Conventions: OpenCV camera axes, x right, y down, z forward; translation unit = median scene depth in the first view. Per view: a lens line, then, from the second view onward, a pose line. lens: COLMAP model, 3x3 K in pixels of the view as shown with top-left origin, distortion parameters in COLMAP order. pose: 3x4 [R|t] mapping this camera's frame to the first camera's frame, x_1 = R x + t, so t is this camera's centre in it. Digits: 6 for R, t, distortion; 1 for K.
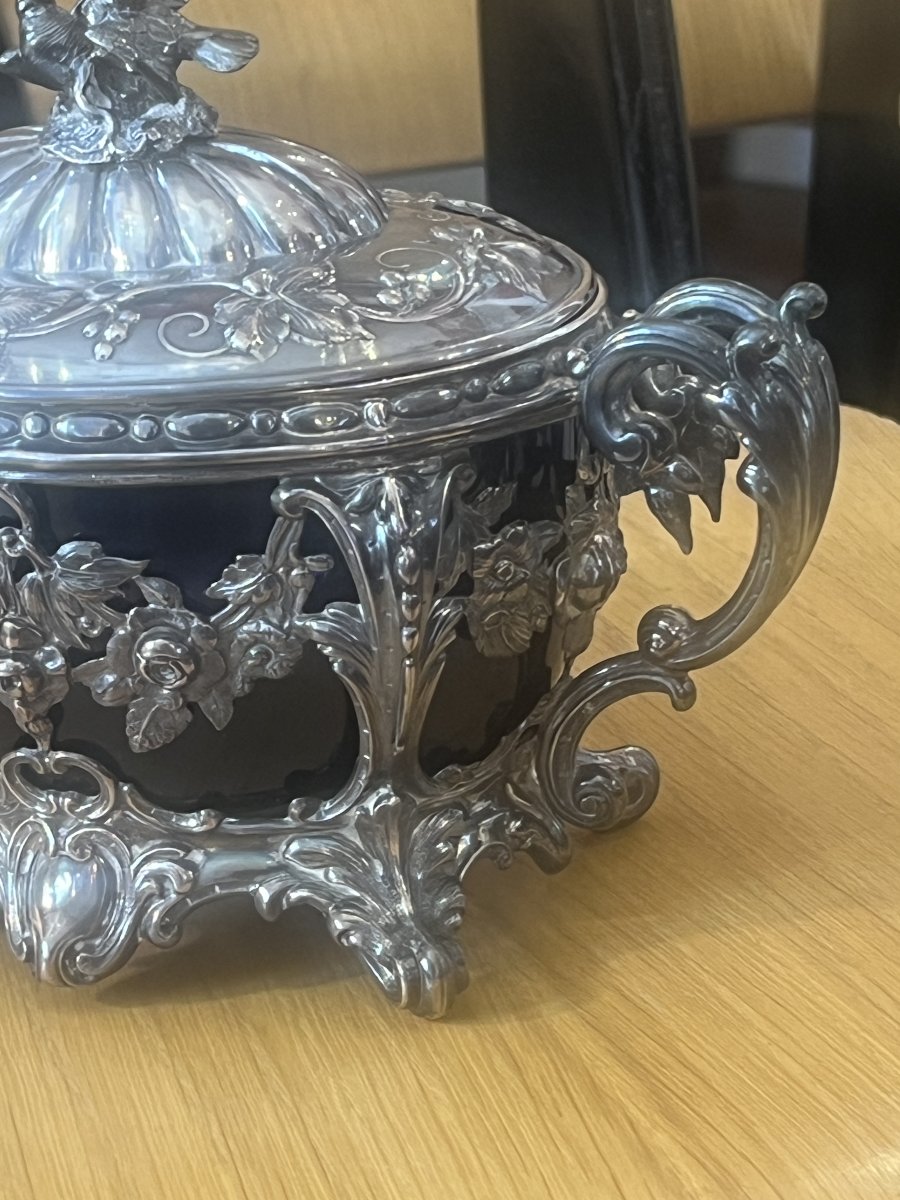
lens RADIAL K [[3523.4, 0, 450.8], [0, 3523.4, 600.4], [0, 0, 1]] dist [0.206054, 0.000000]
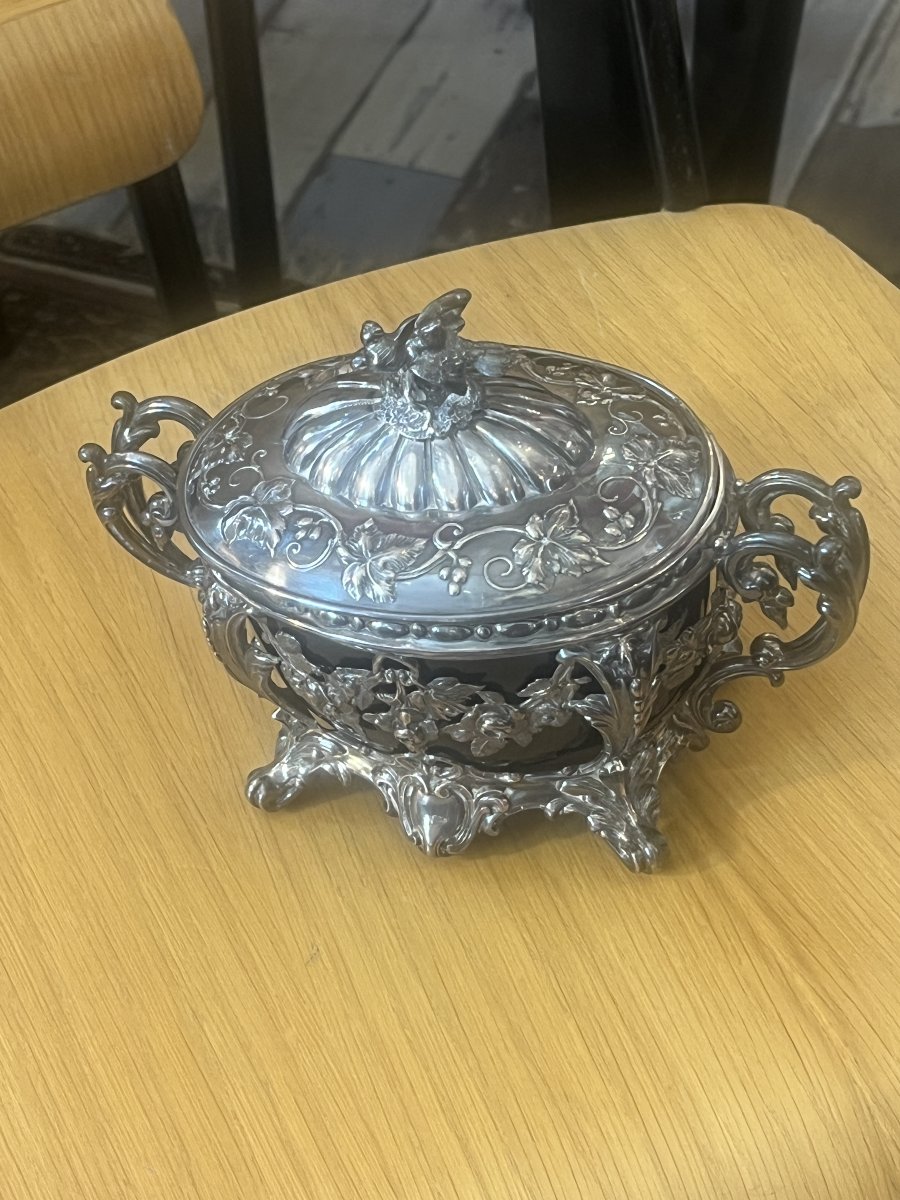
lens RADIAL K [[2513.8, 0, 442.6], [0, 2513.8, 600.8], [0, 0, 1]] dist [0.206813, 0.000000]
pose [[0.994751, -0.099719, 0.022961, -0.128188], [0.083019, 0.917644, 0.388636, -0.525716], [-0.059824, -0.384690, 0.921105, -0.134143]]
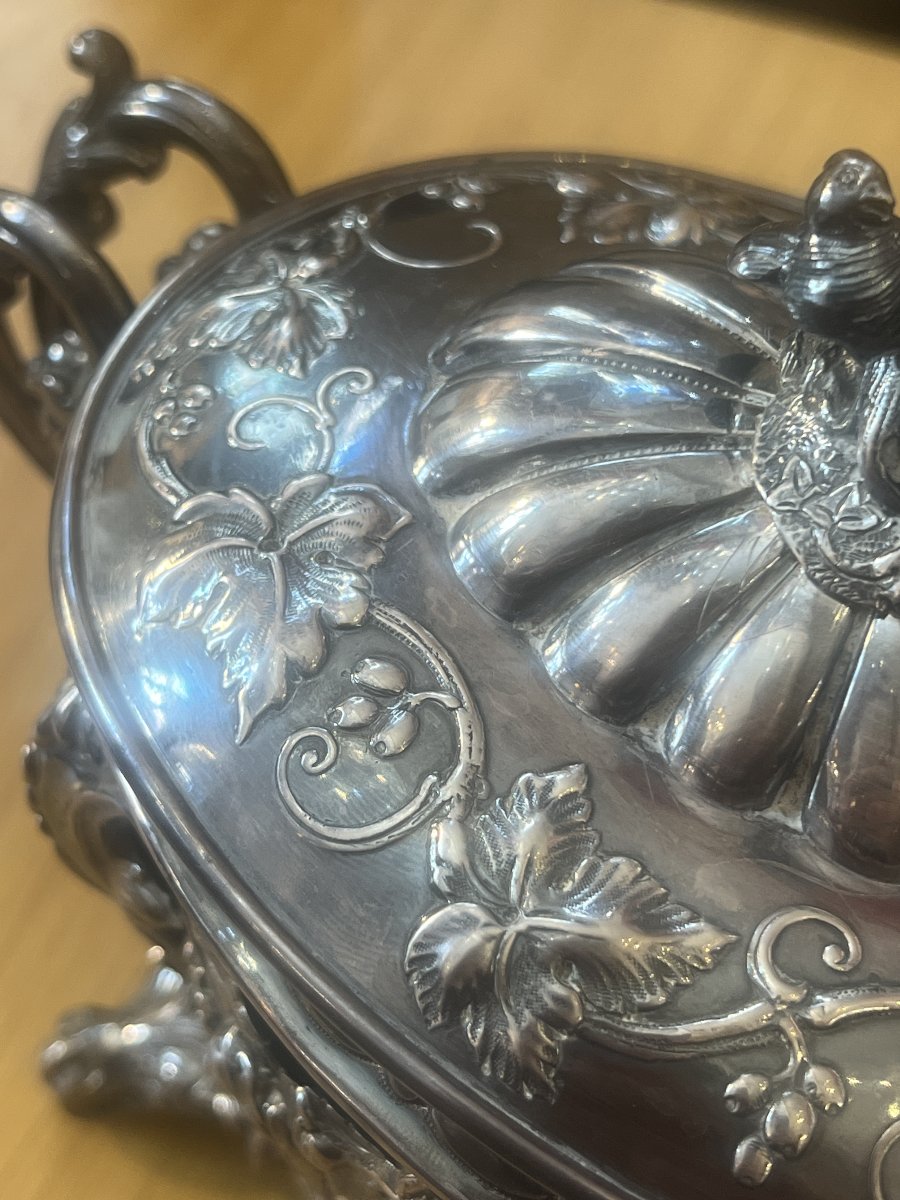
lens RADIAL K [[1950.5, 0, 448.7], [0, 1950.5, 597.8], [0, 0, 1]] dist [-0.052662, 0.000000]
pose [[0.953207, 0.302285, 0.004499, -0.158048], [-0.254095, 0.793007, 0.553693, -0.264067], [0.163805, -0.528927, 0.832709, 0.777467]]
